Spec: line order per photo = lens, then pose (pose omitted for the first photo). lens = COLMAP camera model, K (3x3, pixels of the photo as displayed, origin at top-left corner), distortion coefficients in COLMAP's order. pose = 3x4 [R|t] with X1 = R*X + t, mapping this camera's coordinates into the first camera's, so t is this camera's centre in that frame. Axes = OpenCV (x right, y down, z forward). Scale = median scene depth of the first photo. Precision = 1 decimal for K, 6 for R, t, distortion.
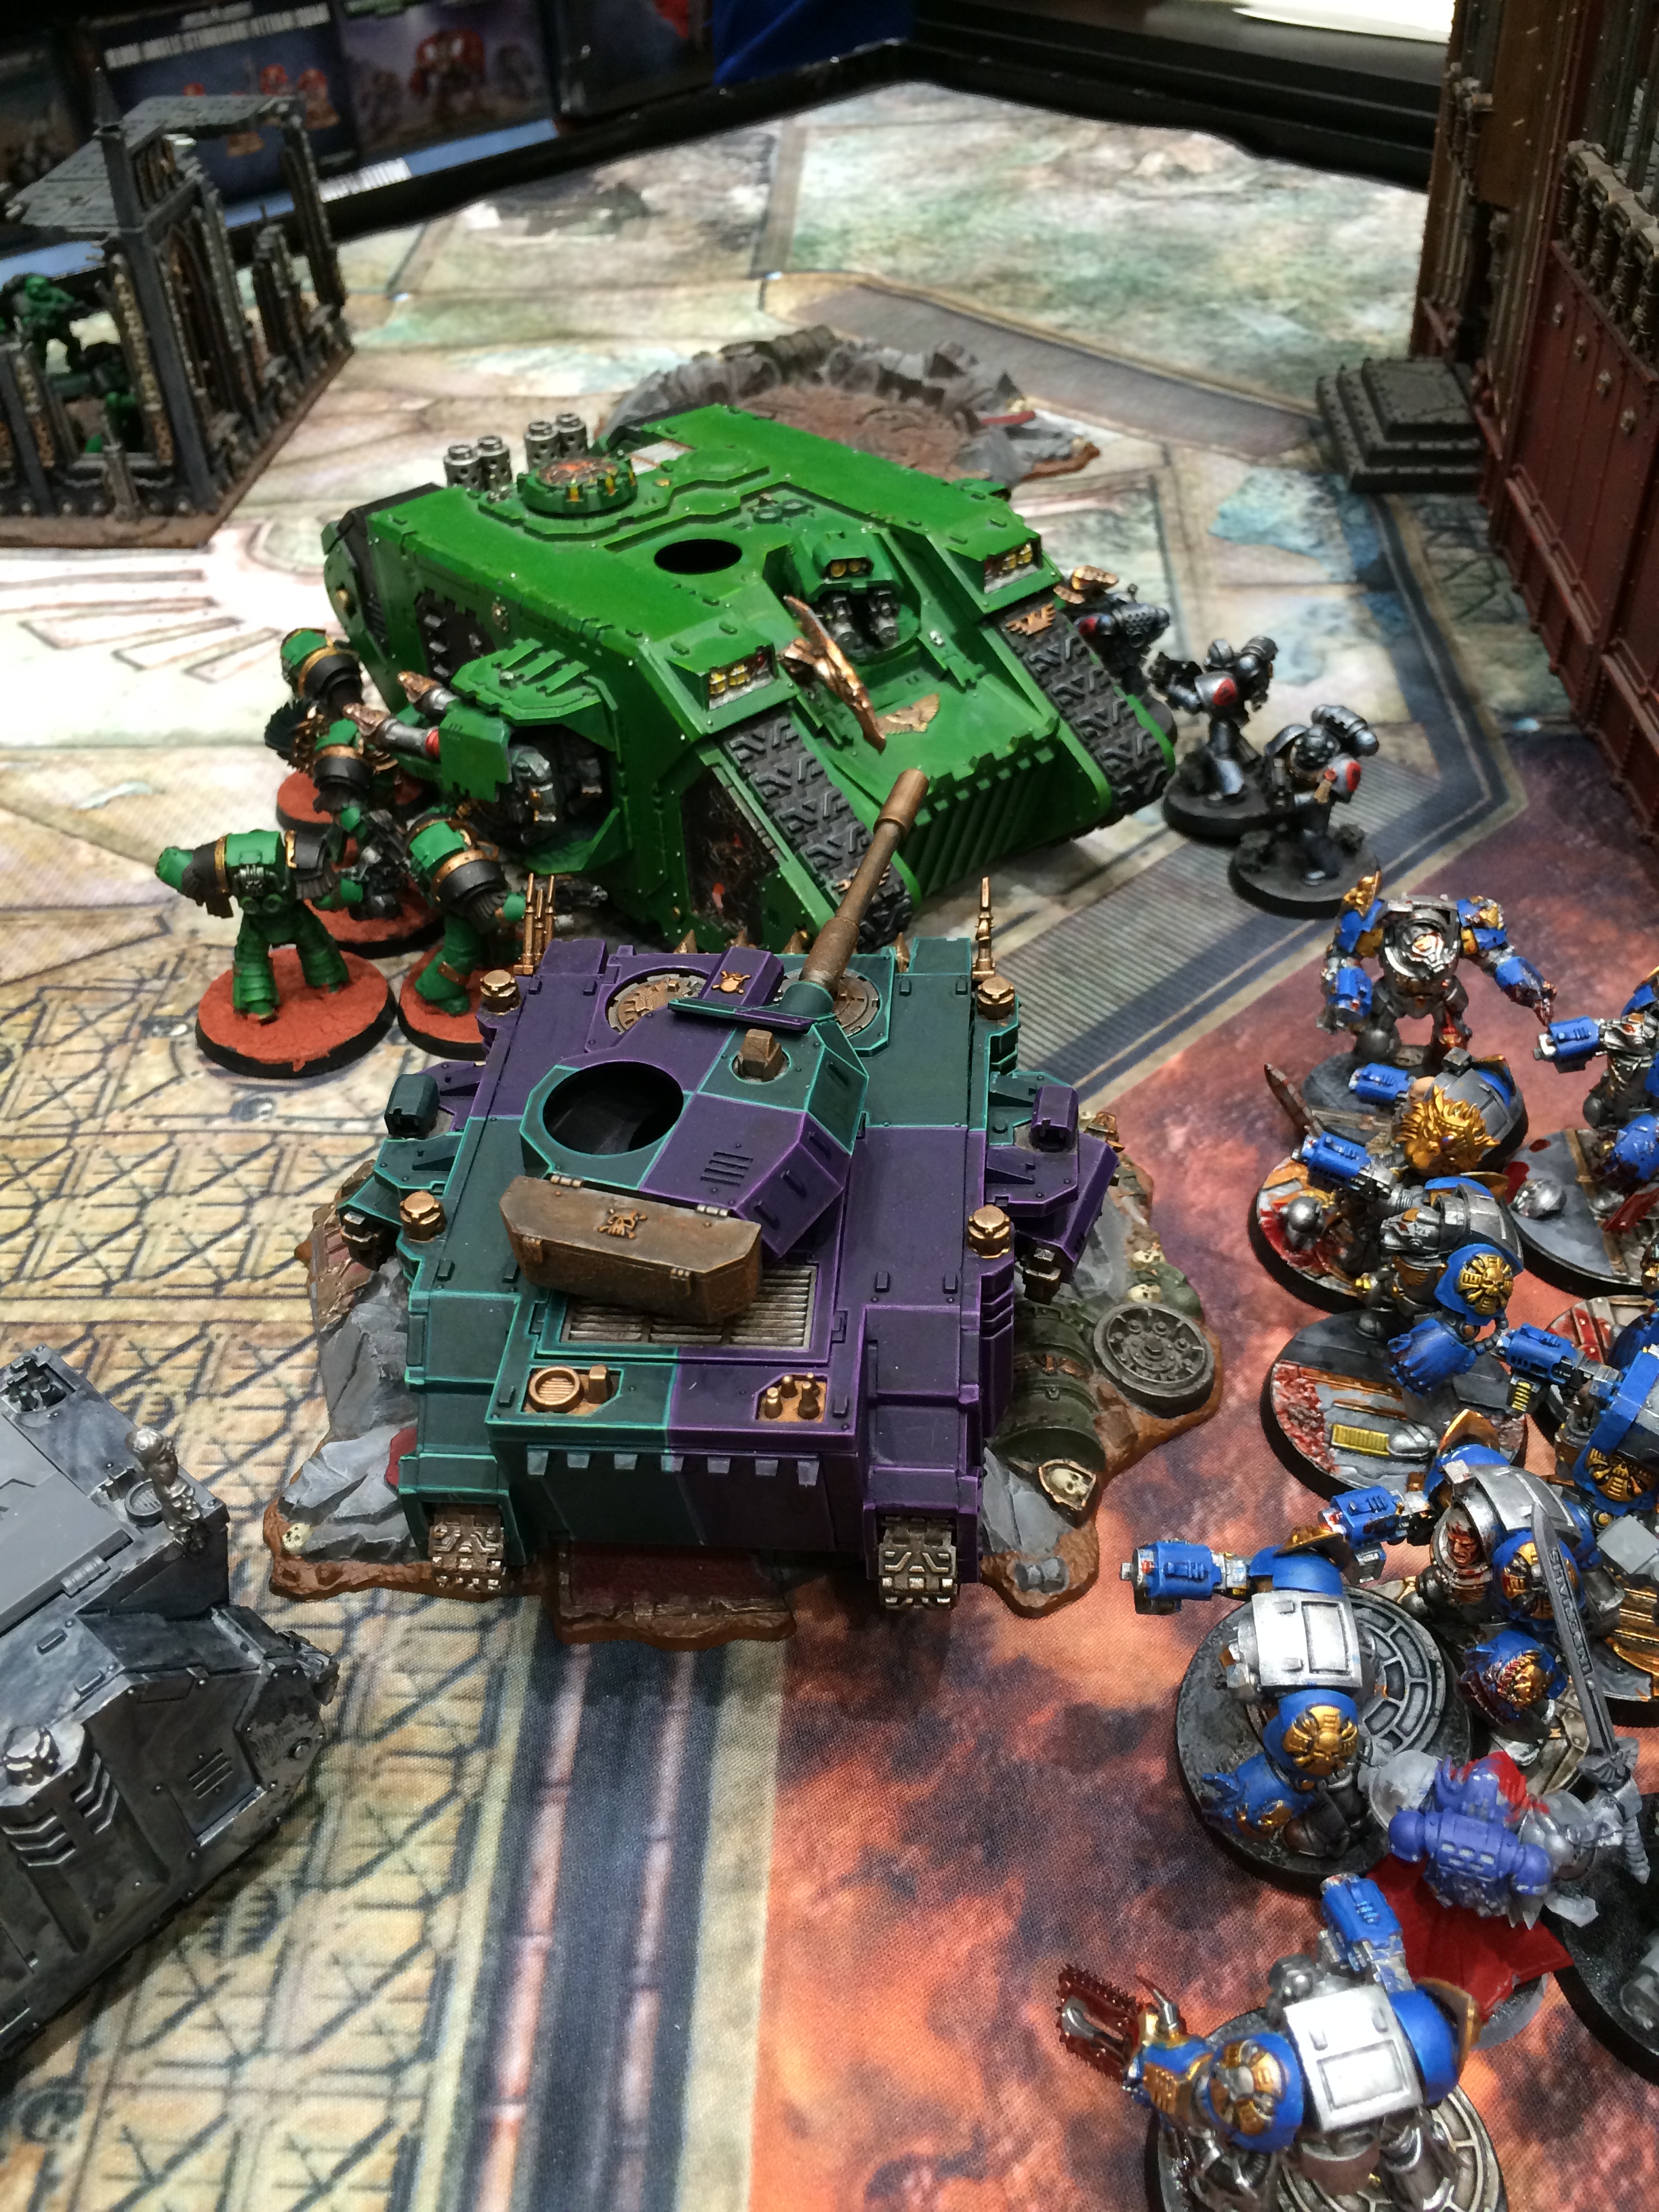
lens RADIAL K [[1860.5, 0, 829.5], [0, 1860.5, 1106.0], [0, 0, 1]] dist [0.037268, -0.092452]
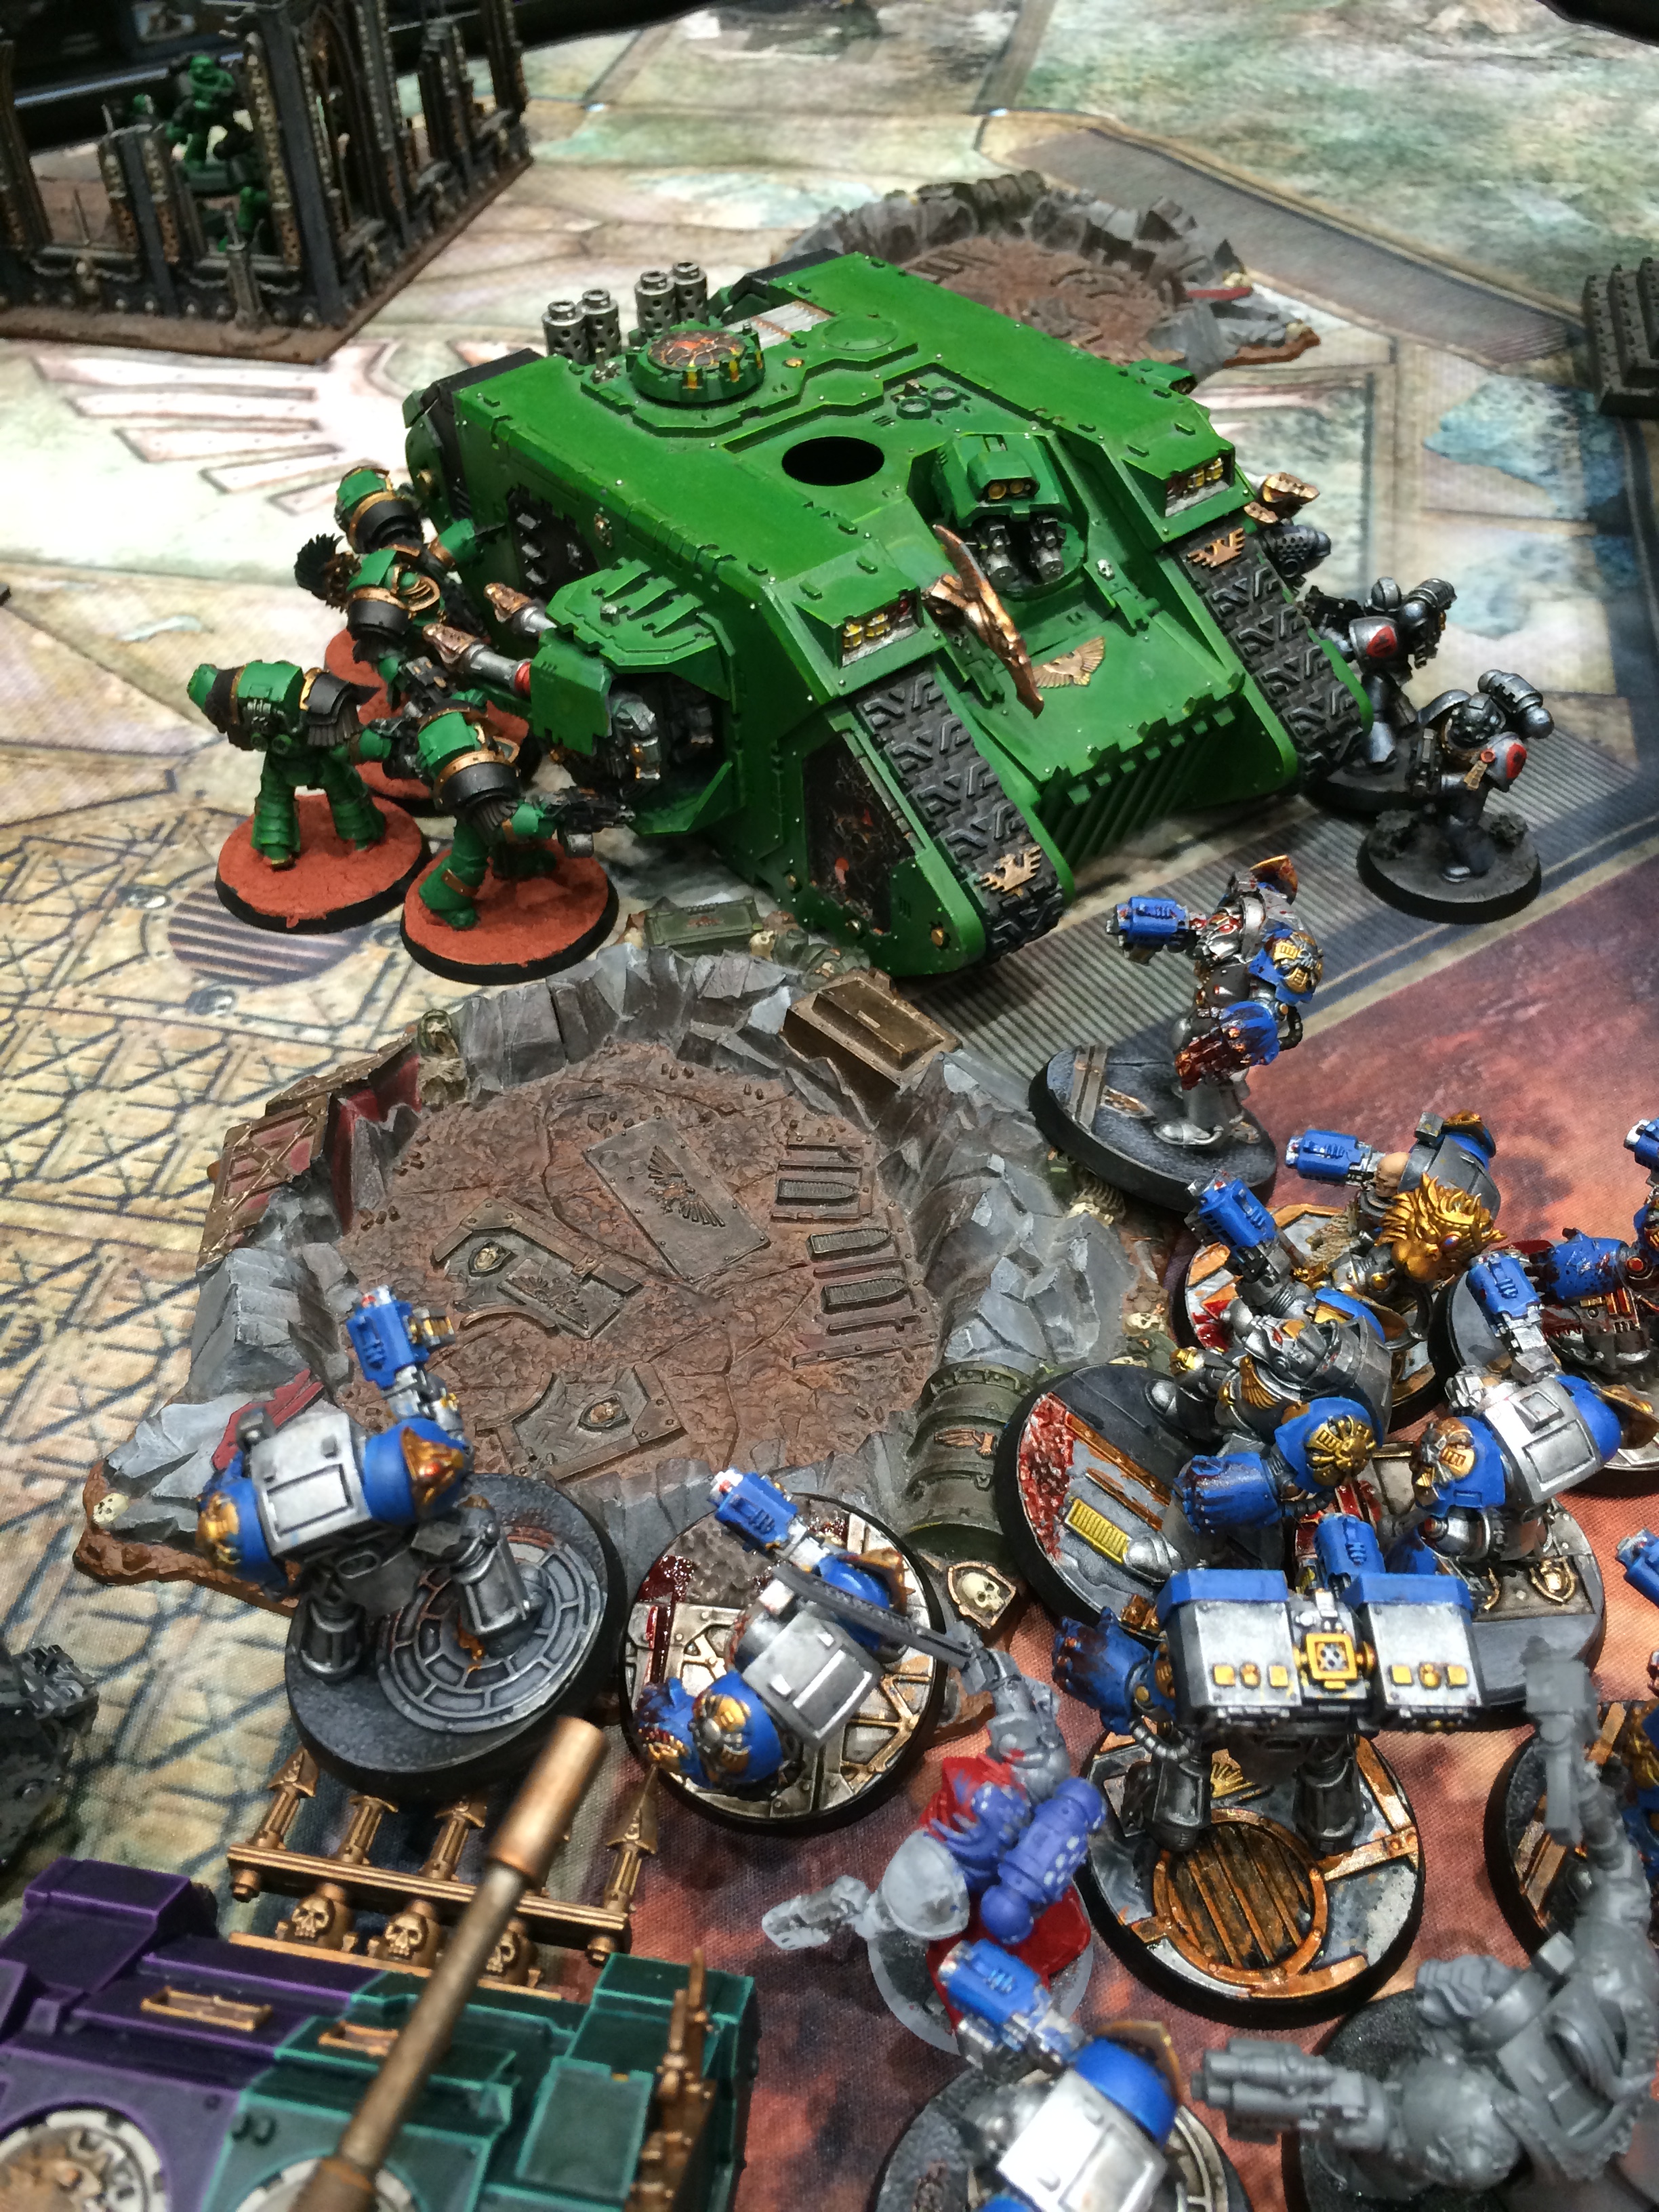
lens RADIAL K [[1860.5, 0, 829.5], [0, 1860.5, 1106.0], [0, 0, 1]] dist [0.037268, -0.092452]
pose [[0.986445, 0.126891, -0.104041, 0.061788], [-0.119508, 0.990042, 0.074391, -0.036010], [0.112444, -0.060949, 0.991787, 0.091910]]
